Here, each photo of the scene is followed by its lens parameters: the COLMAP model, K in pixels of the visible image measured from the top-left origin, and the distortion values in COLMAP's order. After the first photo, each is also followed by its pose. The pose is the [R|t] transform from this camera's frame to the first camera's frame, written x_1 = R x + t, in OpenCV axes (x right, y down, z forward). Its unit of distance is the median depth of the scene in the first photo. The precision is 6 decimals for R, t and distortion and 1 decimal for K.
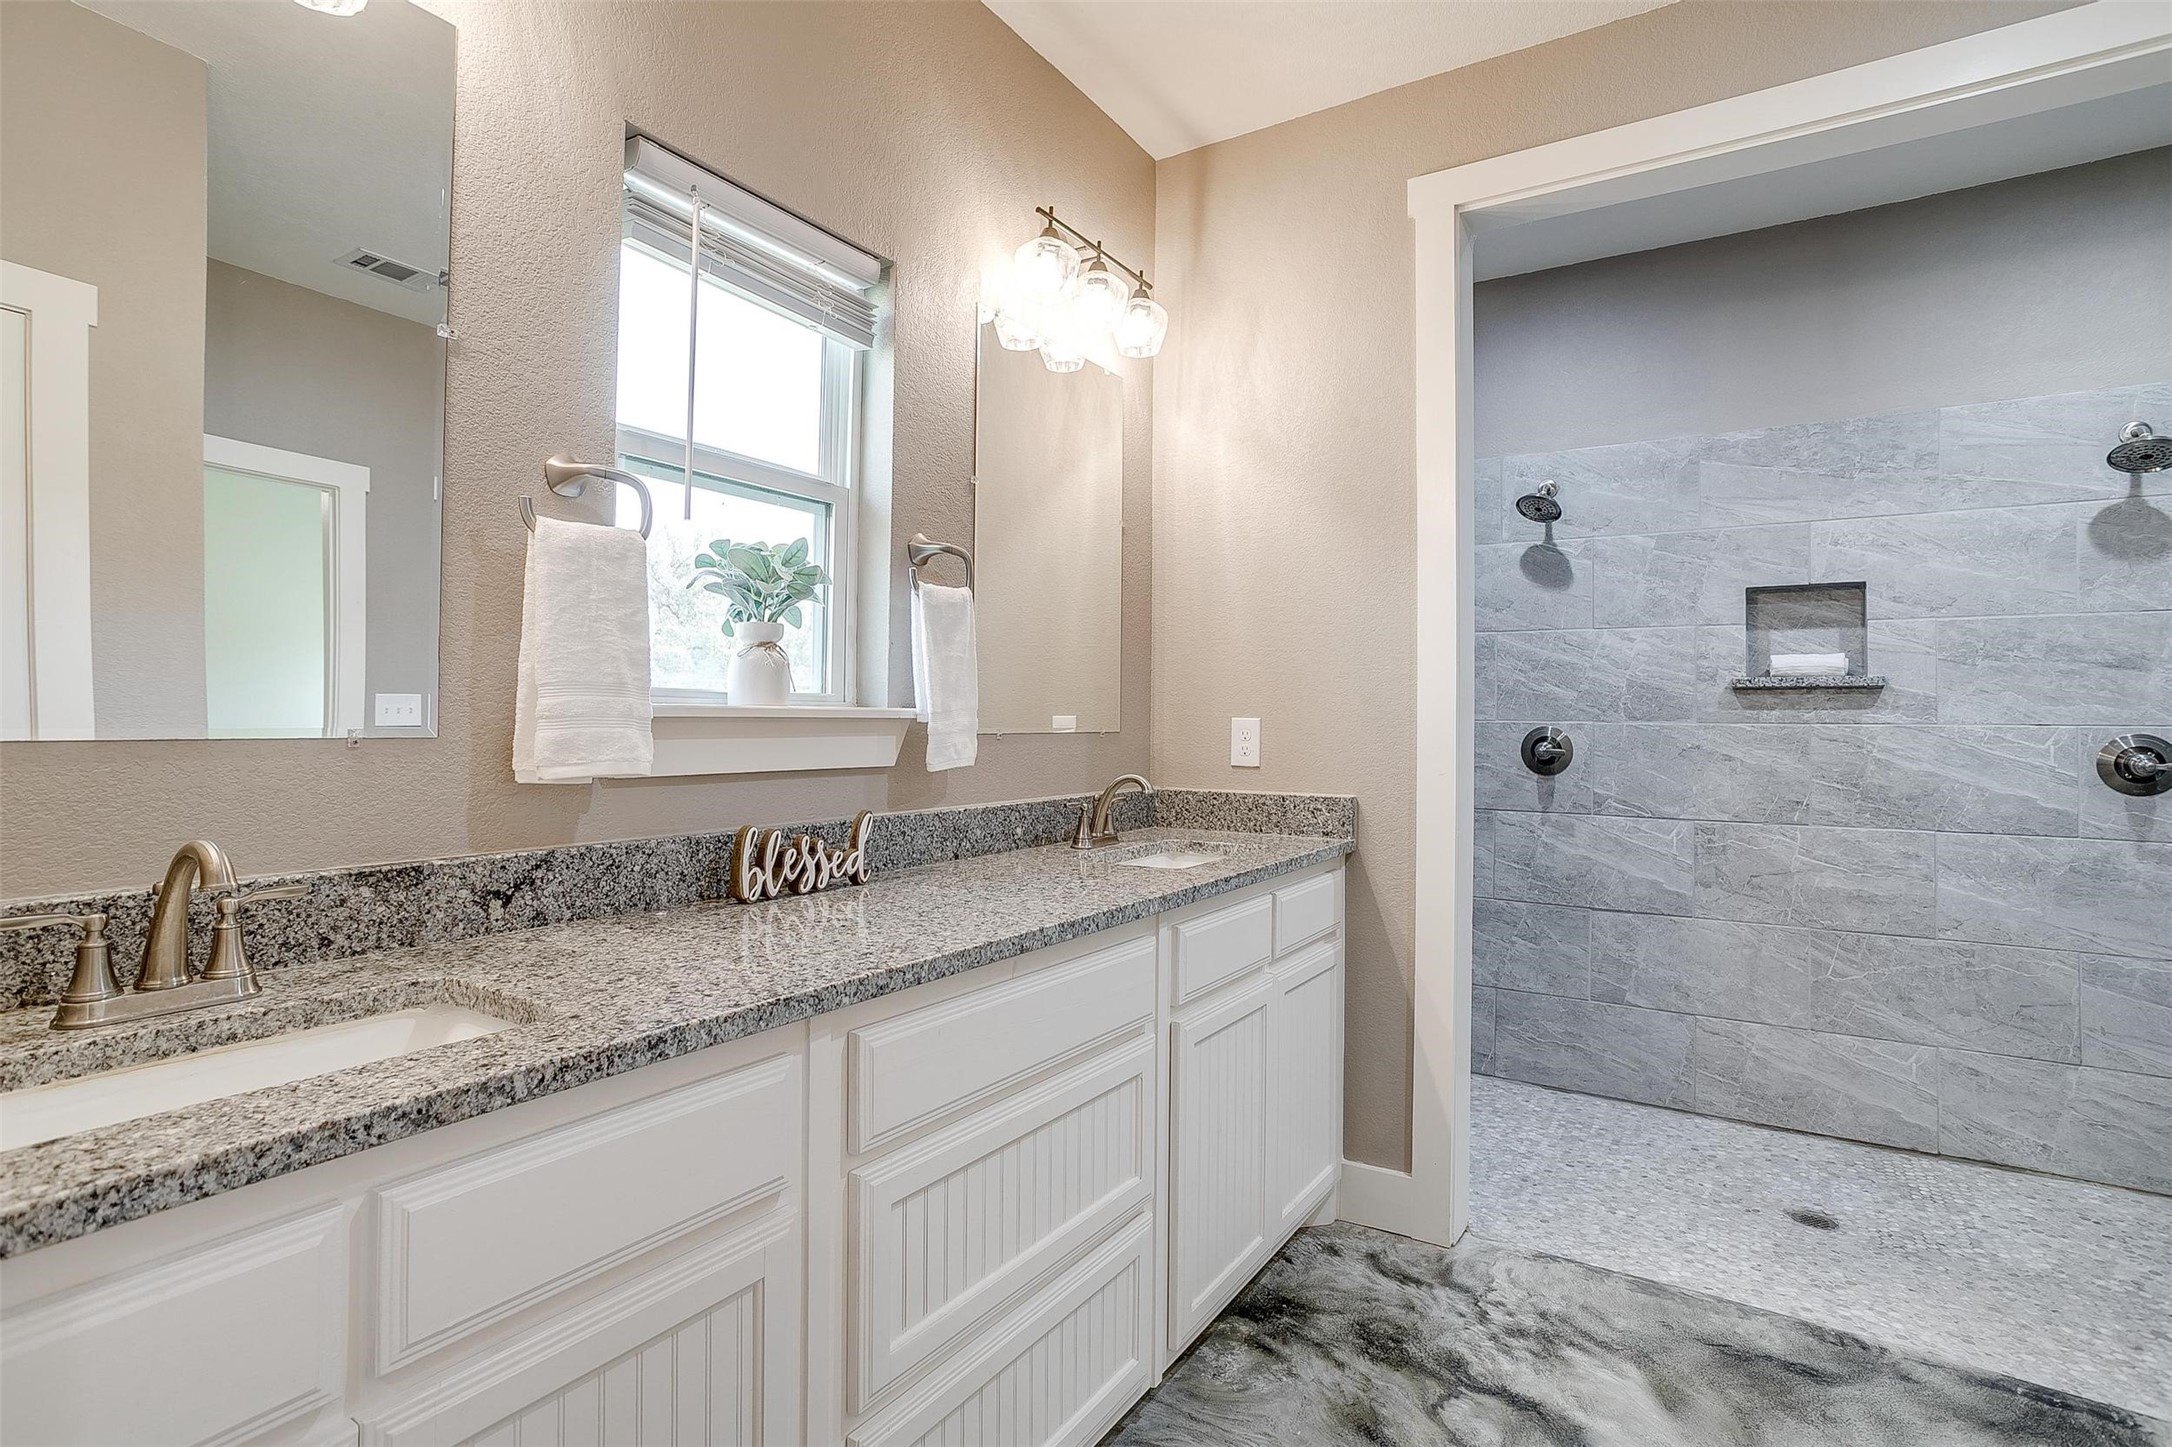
lens RADIAL K [[1065.1, 0, 1078.7], [0, 1065.1, 708.2], [0, 0, 1]] dist [-0.055617, 0.032908]
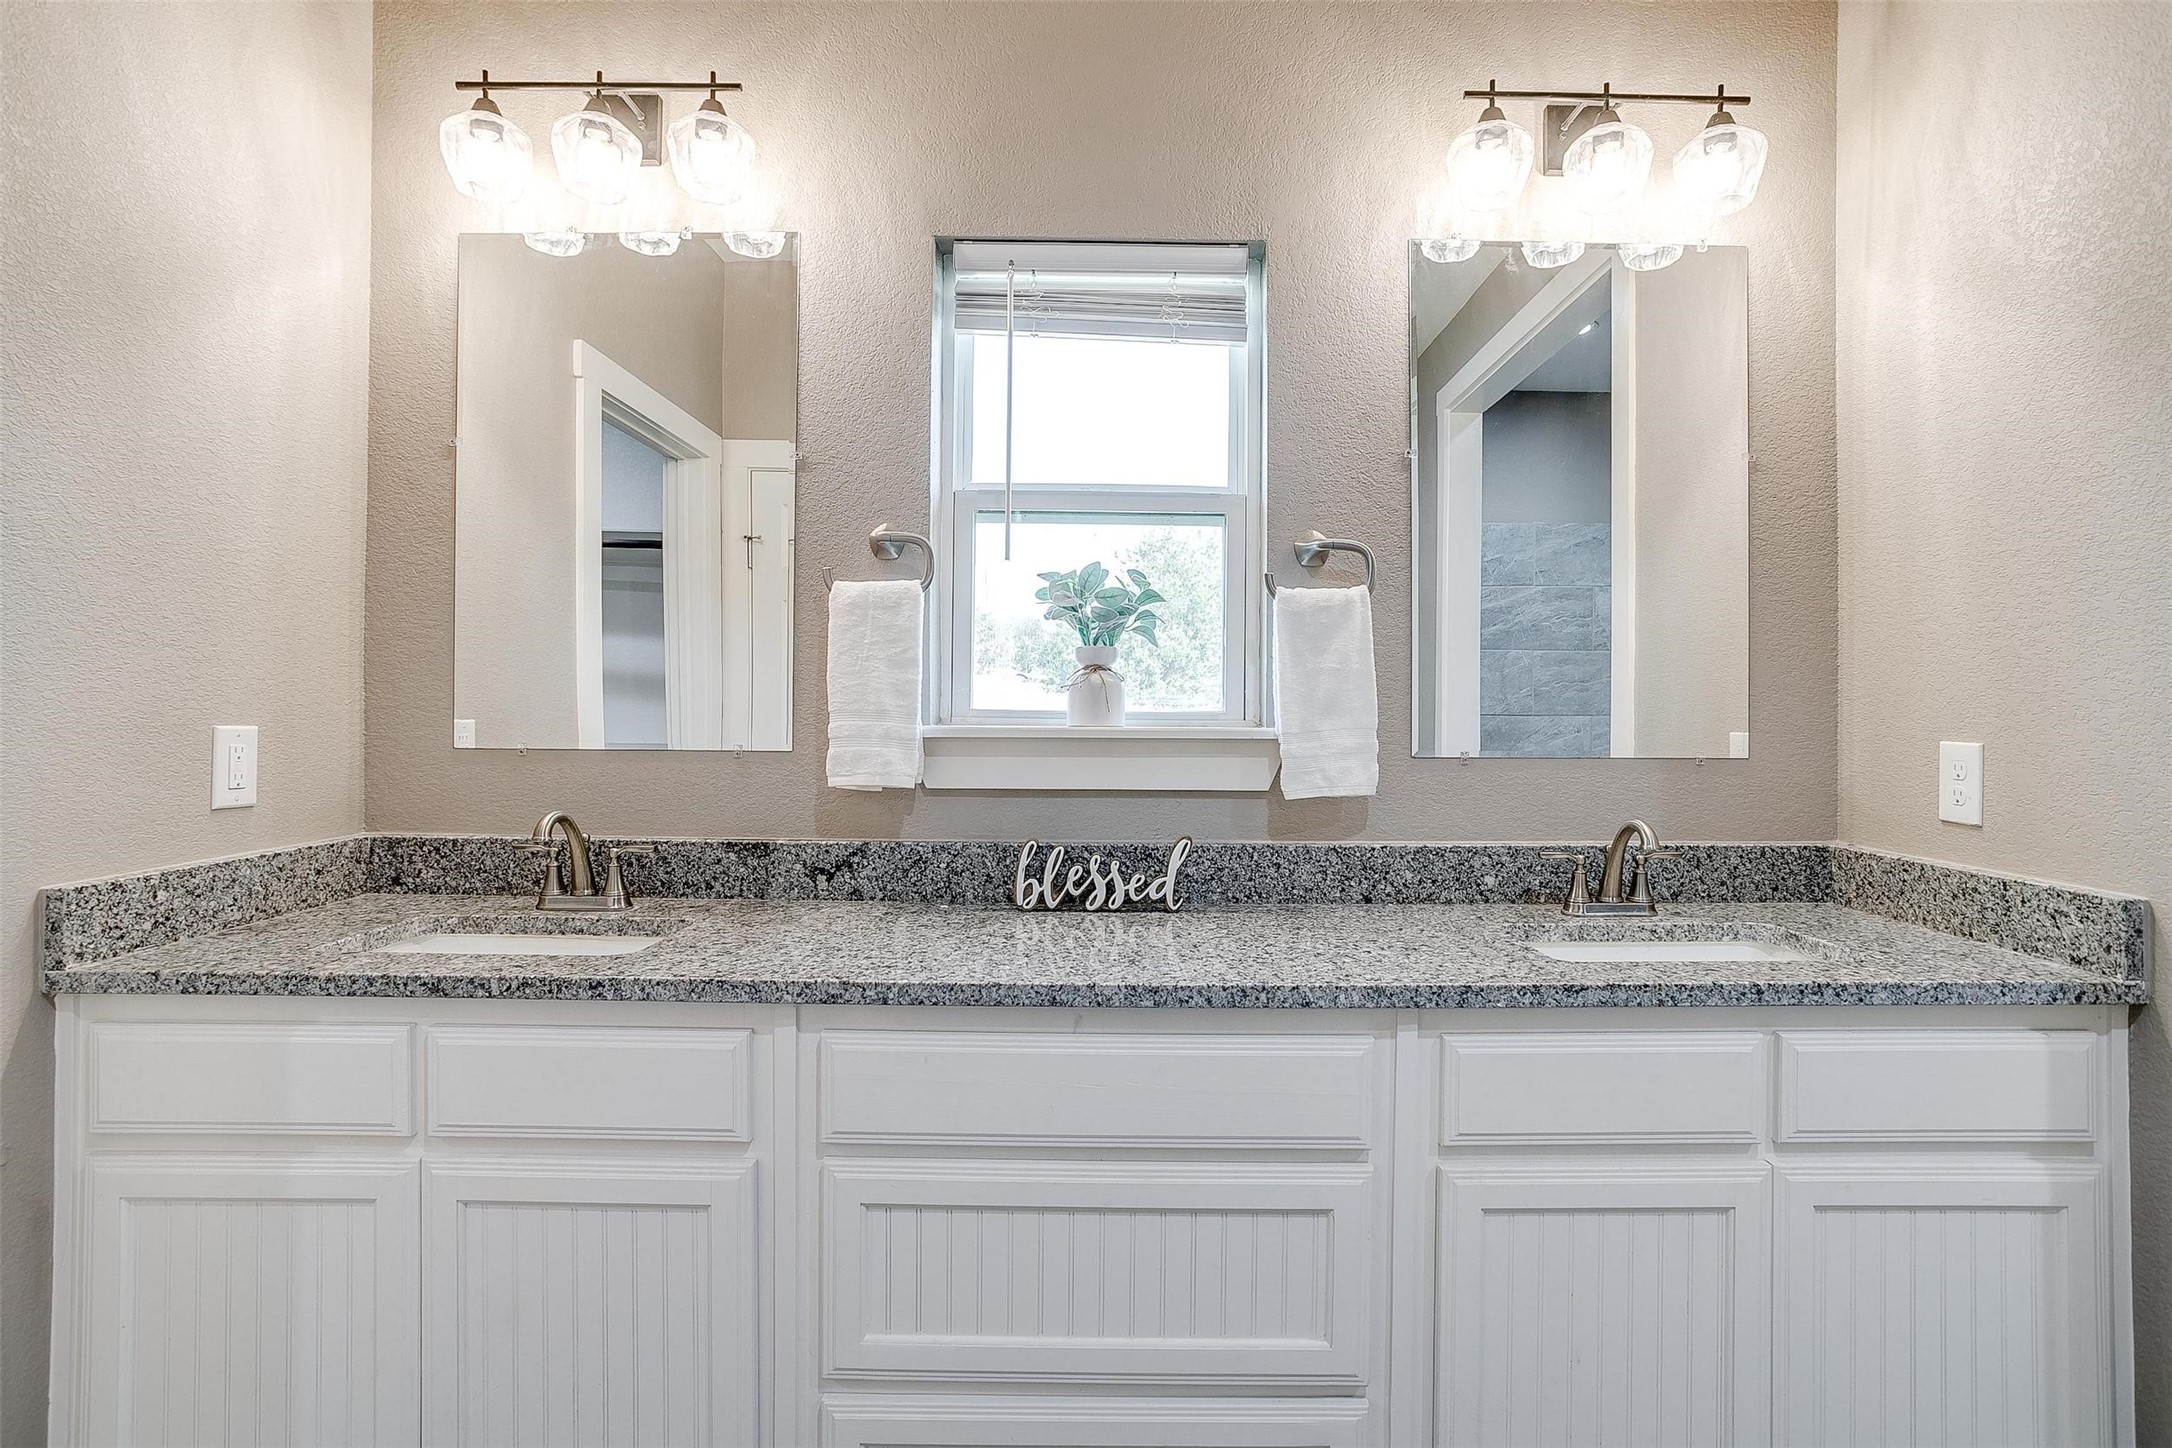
lens RADIAL K [[1056.2, 0, 1080.2], [0, 1056.2, 711.3], [0, 0, 1]] dist [-0.062953, 0.035957]
pose [[0.549413, -0.004686, -0.835538, 0.615877], [0.006106, 0.999980, -0.001594, -0.016678], [0.835529, -0.004226, 0.549431, 0.457020]]
